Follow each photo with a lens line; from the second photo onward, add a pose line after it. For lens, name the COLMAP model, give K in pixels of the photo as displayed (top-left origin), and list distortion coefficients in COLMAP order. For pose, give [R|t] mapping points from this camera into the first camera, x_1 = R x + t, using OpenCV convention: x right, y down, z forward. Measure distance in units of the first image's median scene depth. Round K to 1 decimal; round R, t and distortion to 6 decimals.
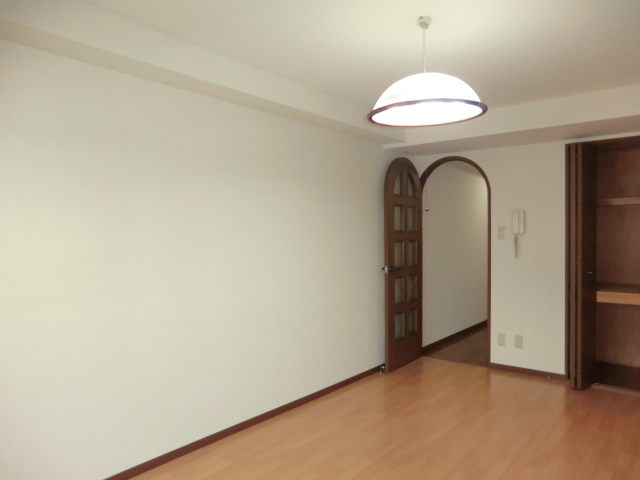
lens RADIAL K [[453.9, 0, 317.8], [0, 453.9, 234.5], [0, 0, 1]] dist [-0.025931, 0.000303]
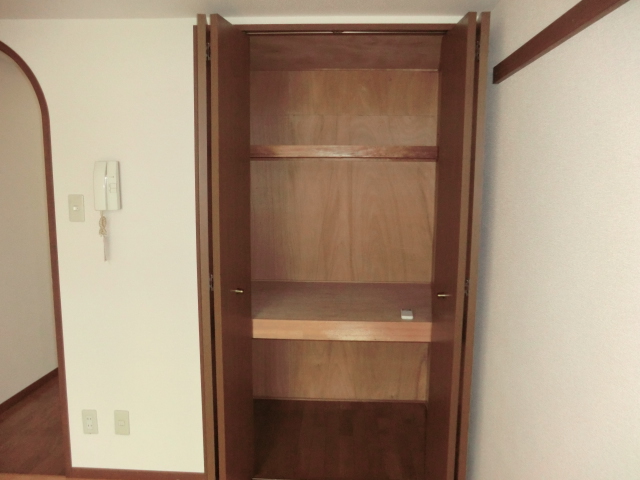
lens RADIAL K [[453.9, 0, 318.3], [0, 453.9, 240.5], [0, 0, 1]] dist [-0.025931, 0.000303]
pose [[0.795204, -0.069399, 0.602357, 0.330794], [-0.006639, 0.992372, 0.123099, -0.030231], [-0.606305, -0.101888, 0.788678, 0.486946]]
